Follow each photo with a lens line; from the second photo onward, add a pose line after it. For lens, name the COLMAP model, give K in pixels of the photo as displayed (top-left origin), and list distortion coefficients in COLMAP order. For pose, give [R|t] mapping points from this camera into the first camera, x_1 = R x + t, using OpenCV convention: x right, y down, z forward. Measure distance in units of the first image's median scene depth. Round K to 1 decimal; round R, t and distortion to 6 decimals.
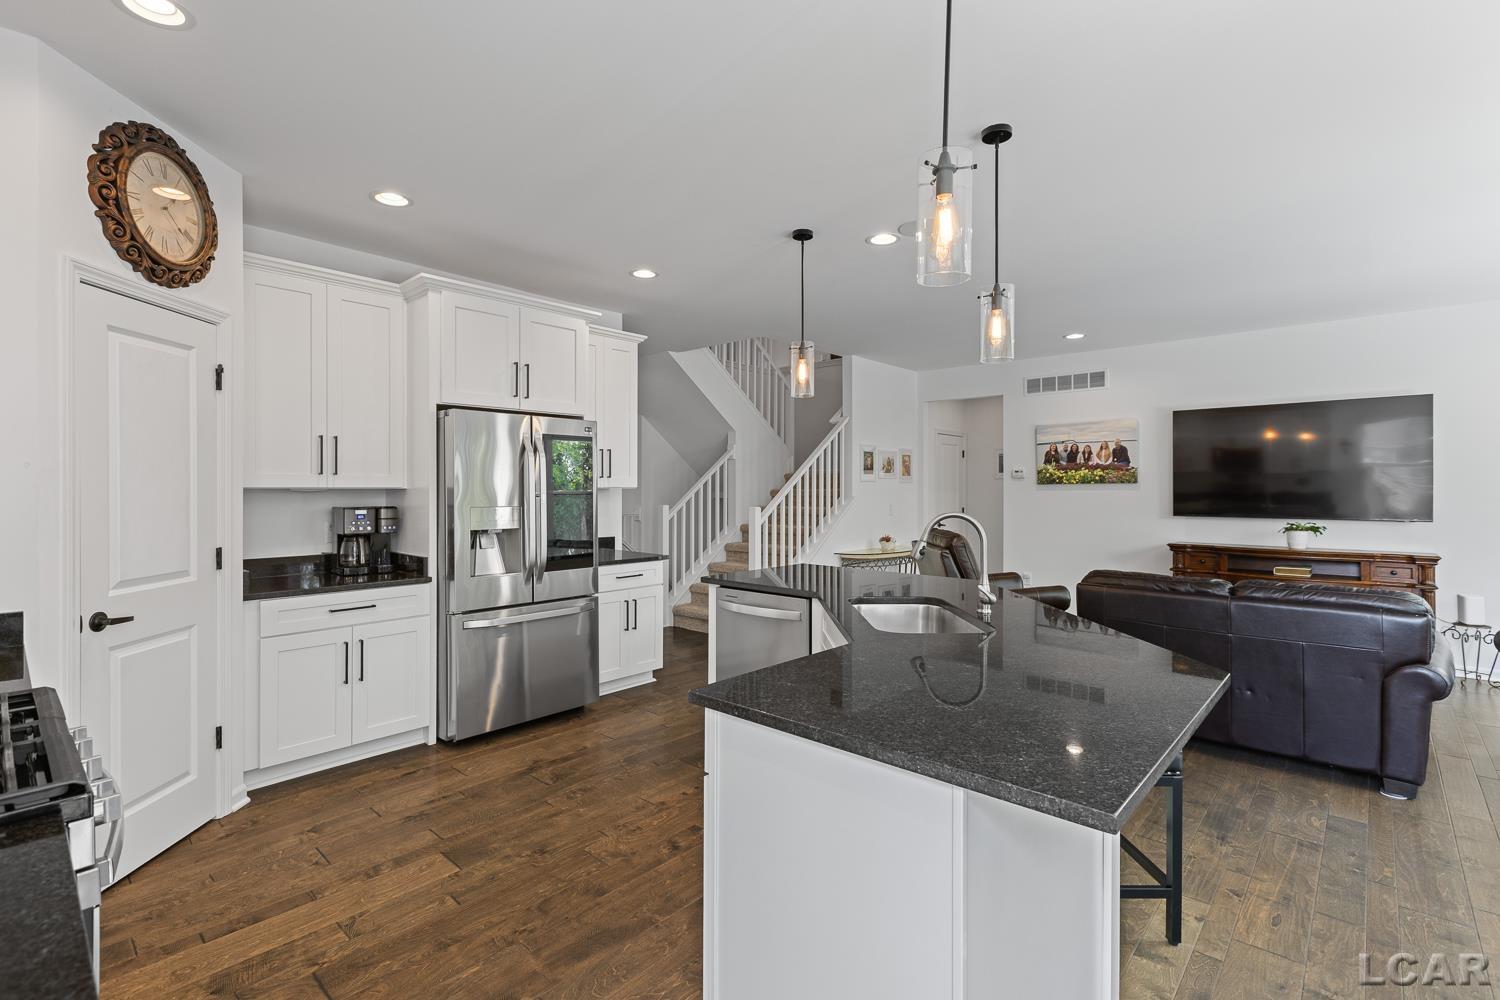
lens RADIAL K [[686.0, 0, 746.3], [0, 686.0, 488.1], [0, 0, 1]] dist [-0.000211, -0.000650]
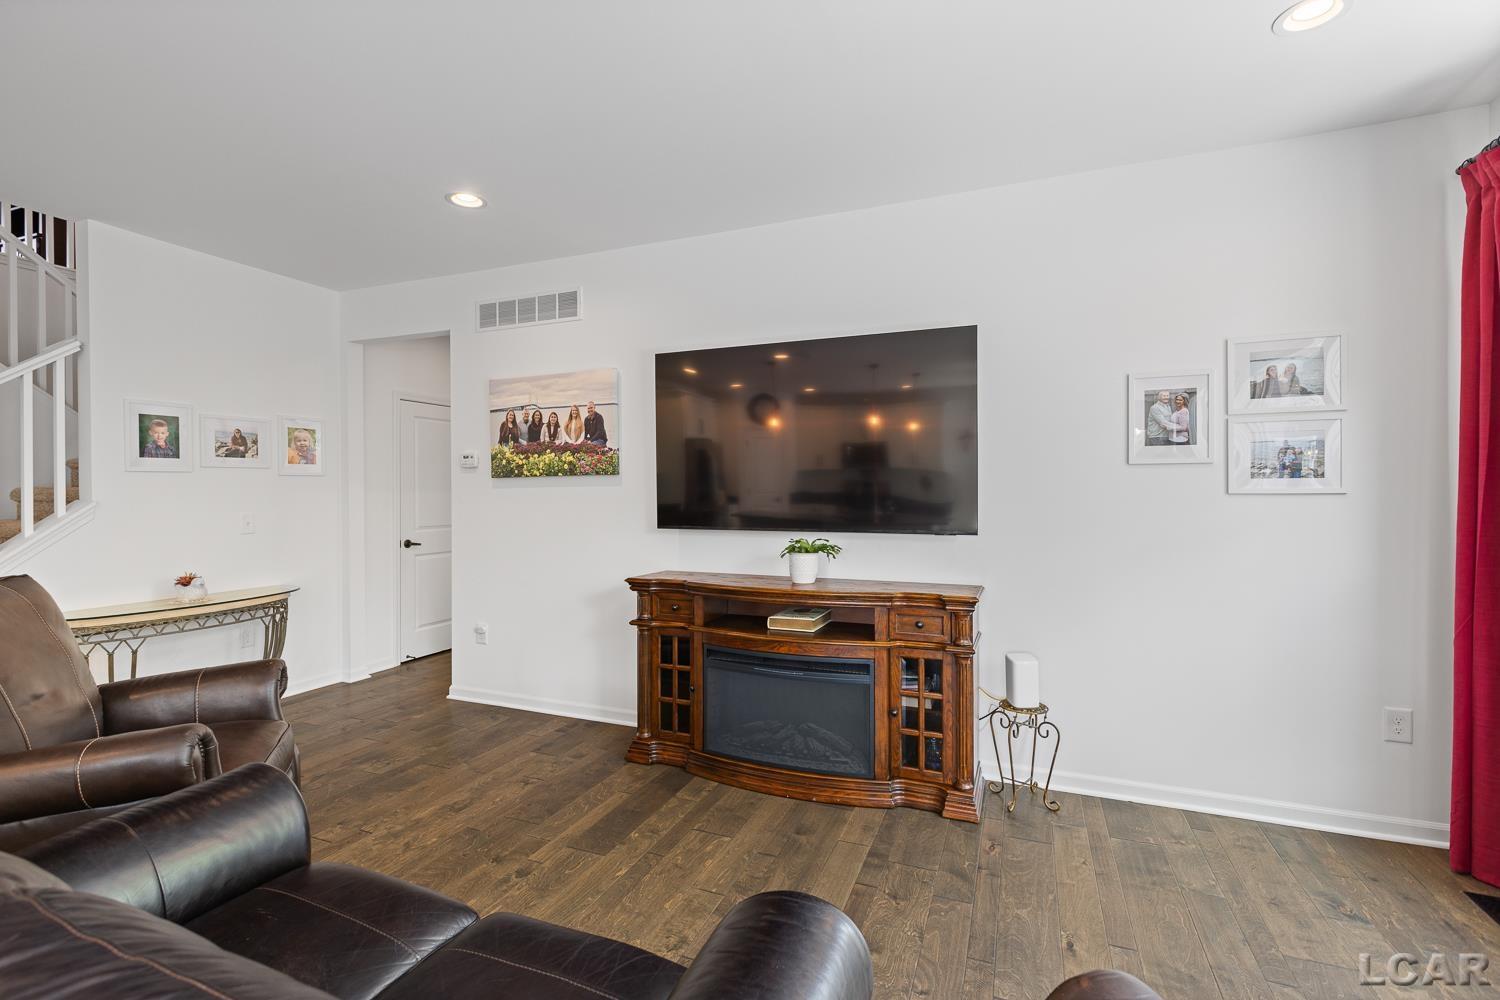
lens RADIAL K [[669.5, 0, 754.0], [0, 669.5, 495.0], [0, 0, 1]] dist [0.001132, -0.000082]
pose [[0.936873, -0.005884, 0.349620, 0.631965], [0.003419, 0.999965, 0.007668, 0.008793], [-0.349653, -0.005989, 0.936860, 0.531757]]
